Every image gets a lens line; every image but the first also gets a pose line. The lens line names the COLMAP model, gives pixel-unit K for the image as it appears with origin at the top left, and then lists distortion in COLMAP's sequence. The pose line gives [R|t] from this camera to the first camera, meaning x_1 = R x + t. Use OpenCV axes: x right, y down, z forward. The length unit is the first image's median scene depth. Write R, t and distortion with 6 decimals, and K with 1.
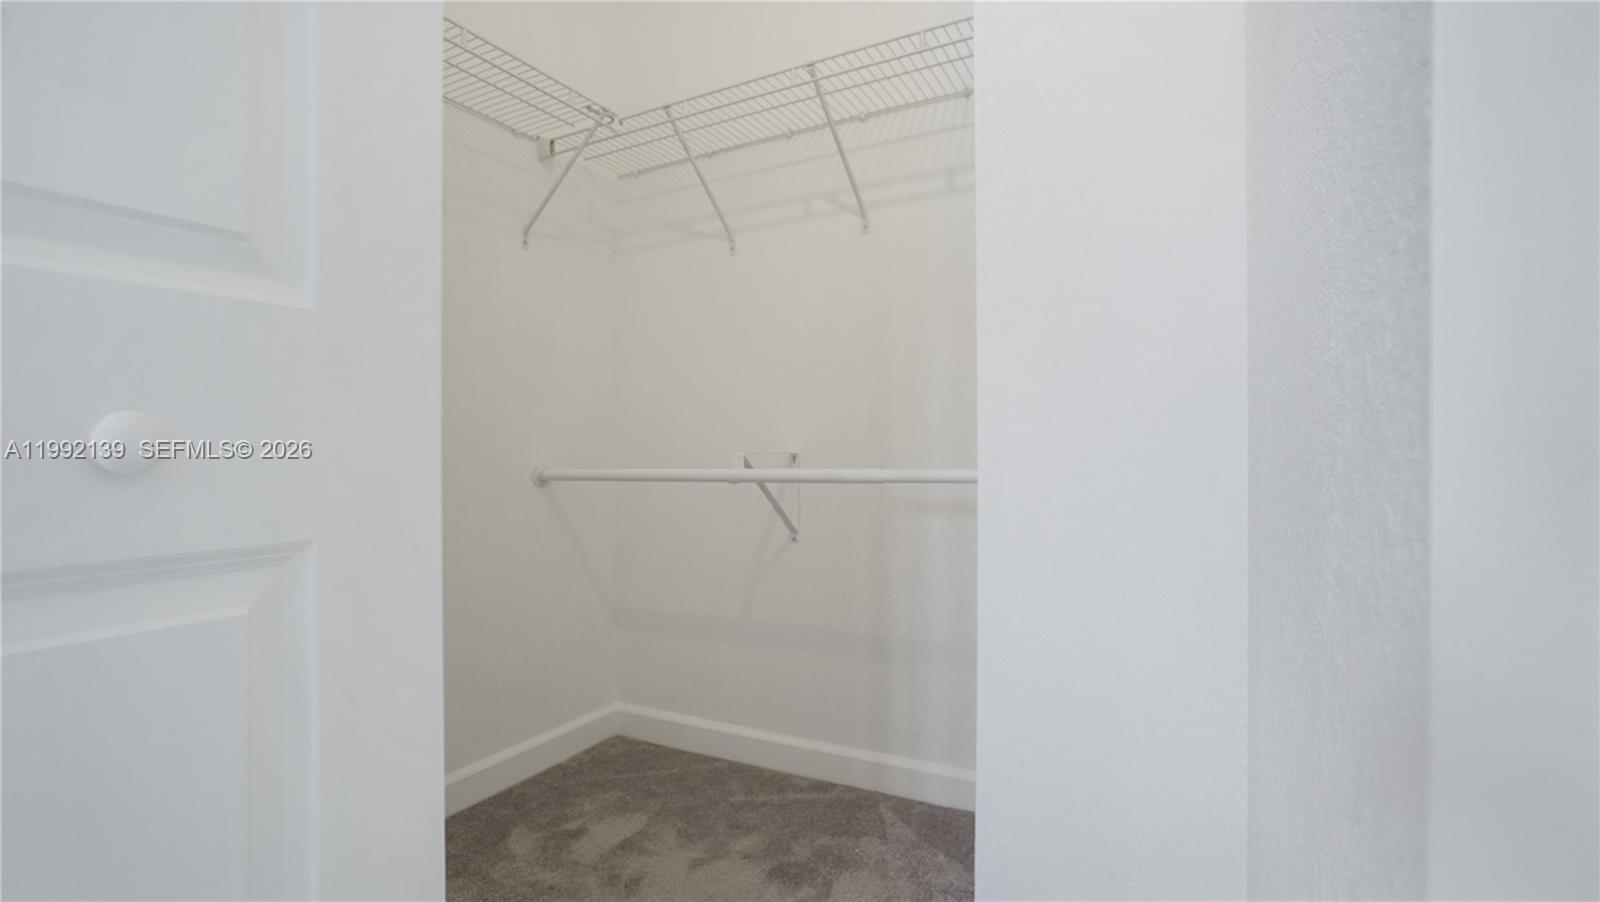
lens RADIAL K [[746.2, 0, 788.4], [0, 746.2, 460.8], [0, 0, 1]] dist [-0.057283, 0.026356]
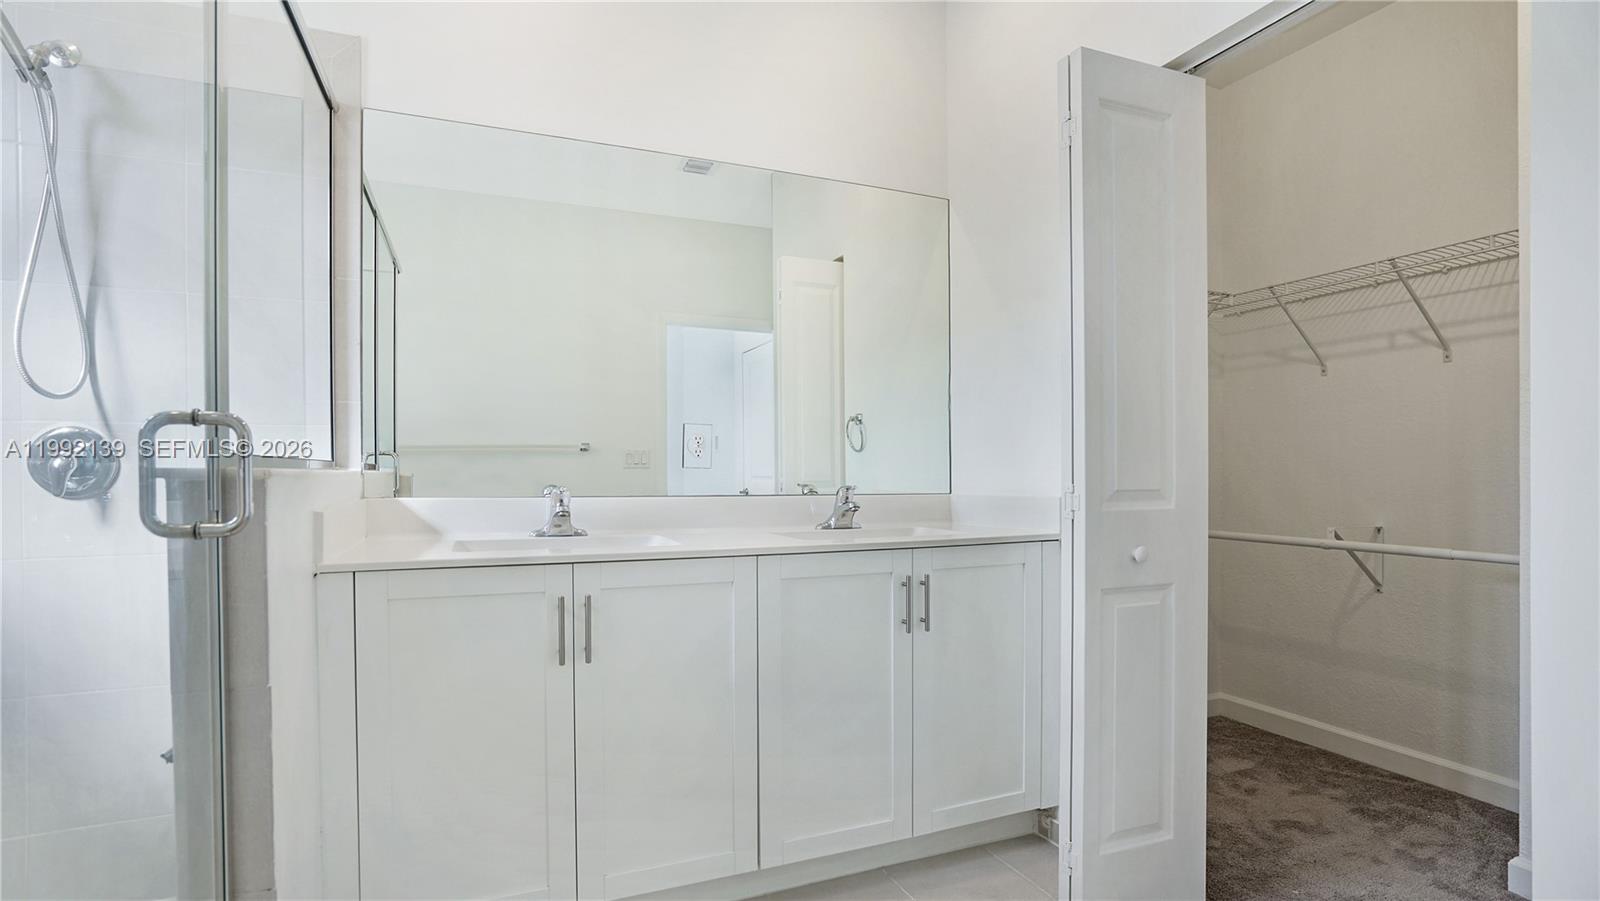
lens RADIAL K [[736.8, 0, 774.1], [0, 736.8, 485.2], [0, 0, 1]] dist [-0.024741, -0.000220]
pose [[0.764418, 0.003955, -0.644709, 0.016311], [-0.000667, 0.999986, 0.005344, -0.099667], [0.644721, -0.003655, 0.764410, -0.770198]]
